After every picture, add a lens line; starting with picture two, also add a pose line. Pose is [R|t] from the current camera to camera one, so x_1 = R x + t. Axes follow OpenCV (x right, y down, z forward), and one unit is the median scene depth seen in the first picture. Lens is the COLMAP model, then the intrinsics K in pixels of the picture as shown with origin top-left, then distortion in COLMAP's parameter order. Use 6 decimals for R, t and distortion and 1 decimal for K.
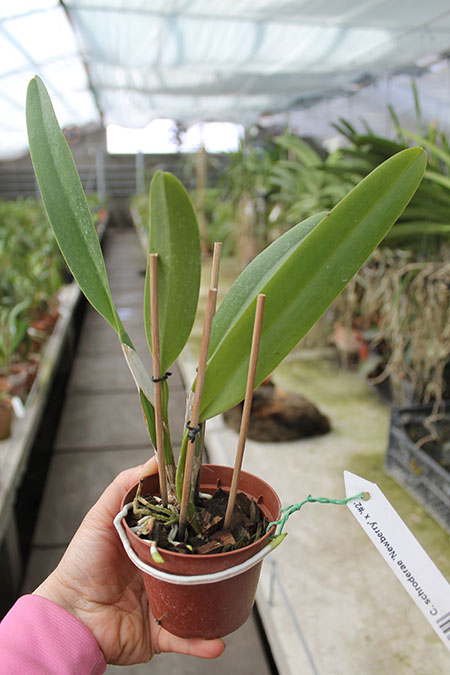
lens RADIAL K [[573.3, 0, 225.0], [0, 573.3, 337.5], [0, 0, 1]] dist [-0.151826, 0.170421]
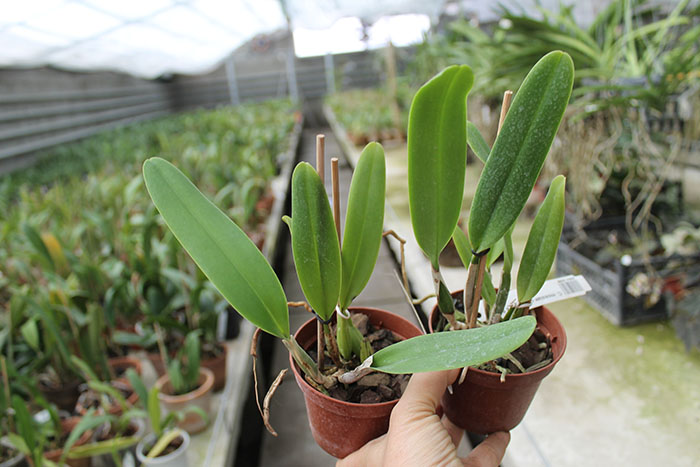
lens RADIAL K [[594.6, 0, 349.9], [0, 594.6, 218.9], [0, 0, 1]] dist [-0.151826, 0.170421]
pose [[0.988956, -0.073728, -0.128567, 0.006293], [0.069340, 0.996858, -0.038284, 0.062354], [0.130986, 0.028947, 0.990962, -0.169338]]
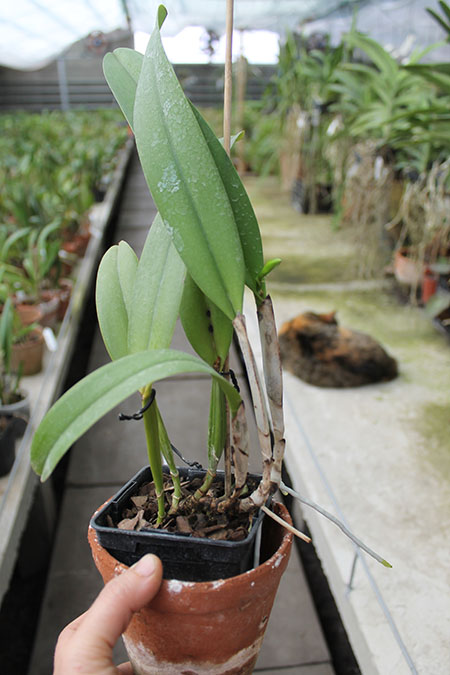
lens RADIAL K [[573.3, 0, 225.0], [0, 573.3, 337.5], [0, 0, 1]] dist [-0.151826, 0.170421]
pose [[0.998748, 0.028064, -0.041406, -0.030190], [-0.022182, 0.990428, 0.136236, -0.006275], [0.044833, -0.135147, 0.989811, 0.068119]]
